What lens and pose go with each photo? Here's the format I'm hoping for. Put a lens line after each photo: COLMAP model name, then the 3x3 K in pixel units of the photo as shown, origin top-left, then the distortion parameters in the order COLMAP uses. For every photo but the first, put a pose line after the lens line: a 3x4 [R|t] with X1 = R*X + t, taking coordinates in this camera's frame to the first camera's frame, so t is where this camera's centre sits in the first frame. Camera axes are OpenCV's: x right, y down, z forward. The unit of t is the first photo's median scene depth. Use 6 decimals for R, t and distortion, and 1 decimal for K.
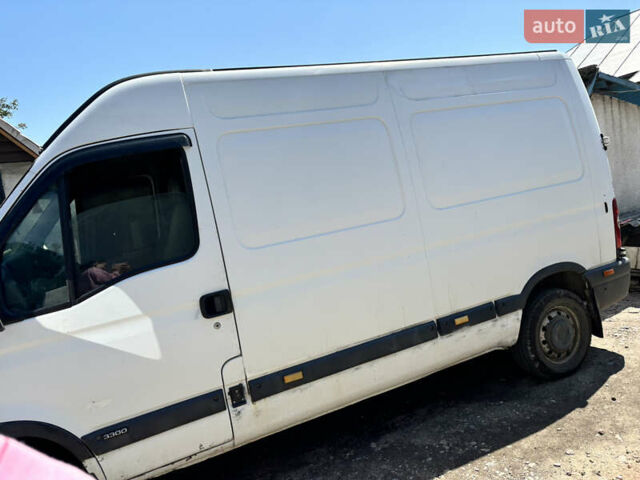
lens RADIAL K [[468.9, 0, 320.0], [0, 468.9, 240.0], [0, 0, 1]] dist [0.039328, -0.008212]
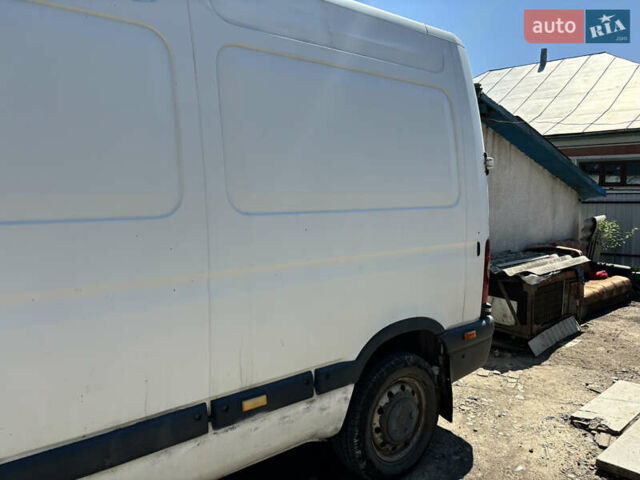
lens RADIAL K [[468.9, 0, 320.0], [0, 468.9, 240.0], [0, 0, 1]] dist [0.039328, -0.008212]
pose [[0.953458, 0.147705, 0.262870, 0.169968], [-0.145851, 0.988947, -0.026666, -0.026620], [-0.263904, -0.012915, 0.964463, 0.359022]]
